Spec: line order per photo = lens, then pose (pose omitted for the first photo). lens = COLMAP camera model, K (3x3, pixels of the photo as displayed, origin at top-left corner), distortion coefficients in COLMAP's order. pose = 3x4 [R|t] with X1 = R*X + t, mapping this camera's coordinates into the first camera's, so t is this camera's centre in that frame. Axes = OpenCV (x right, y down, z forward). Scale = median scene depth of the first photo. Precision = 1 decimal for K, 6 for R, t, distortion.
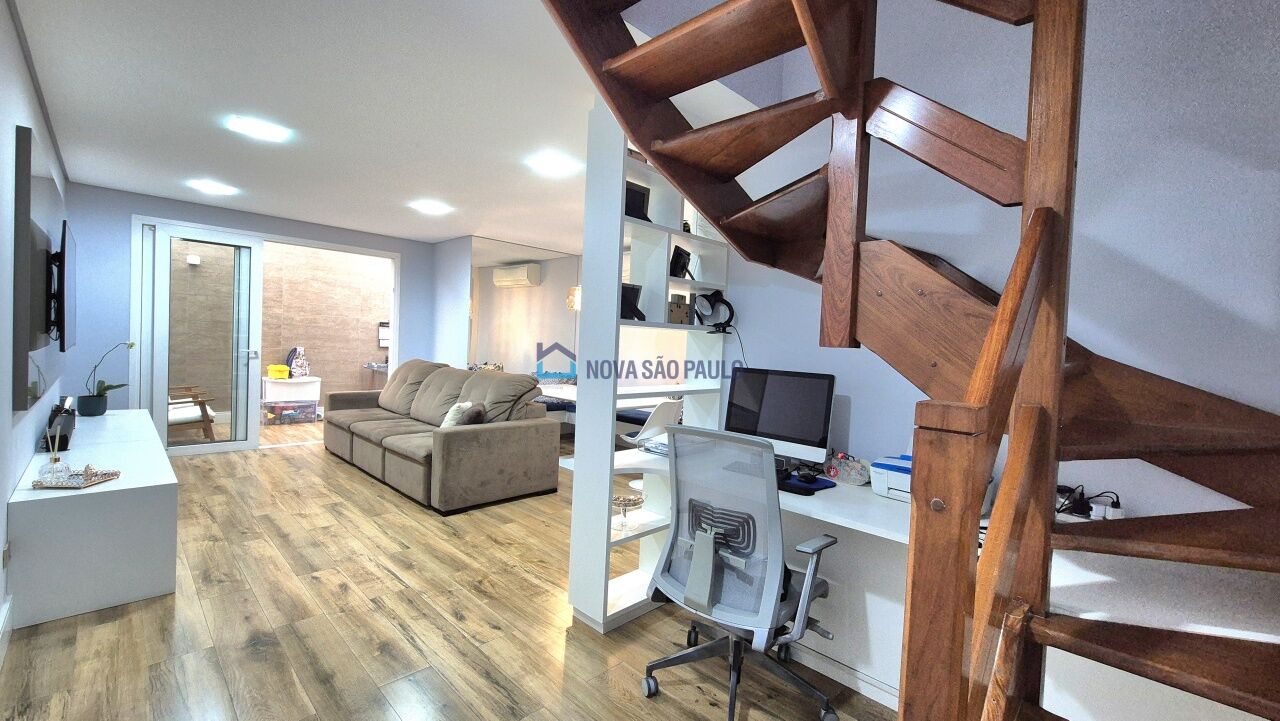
lens RADIAL K [[526.9, 0, 640.1], [0, 526.9, 359.2], [0, 0, 1]] dist [-0.001094, -0.001789]
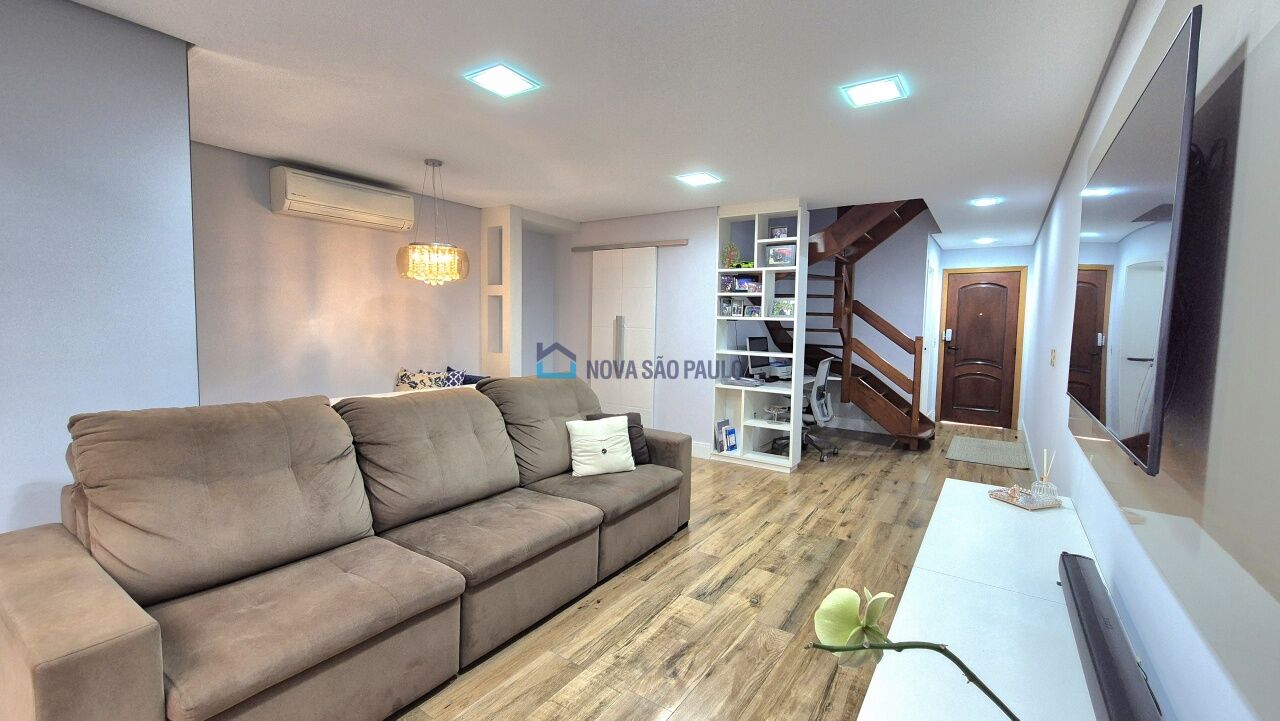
lens RADIAL K [[526.9, 0, 641.5], [0, 526.9, 362.4], [0, 0, 1]] dist [-0.001094, -0.001789]
pose [[-0.182501, -0.120328, 0.975815, -1.516428], [0.005889, 0.992331, 0.123466, -0.129819], [-0.983188, 0.028280, -0.180393, 1.522410]]
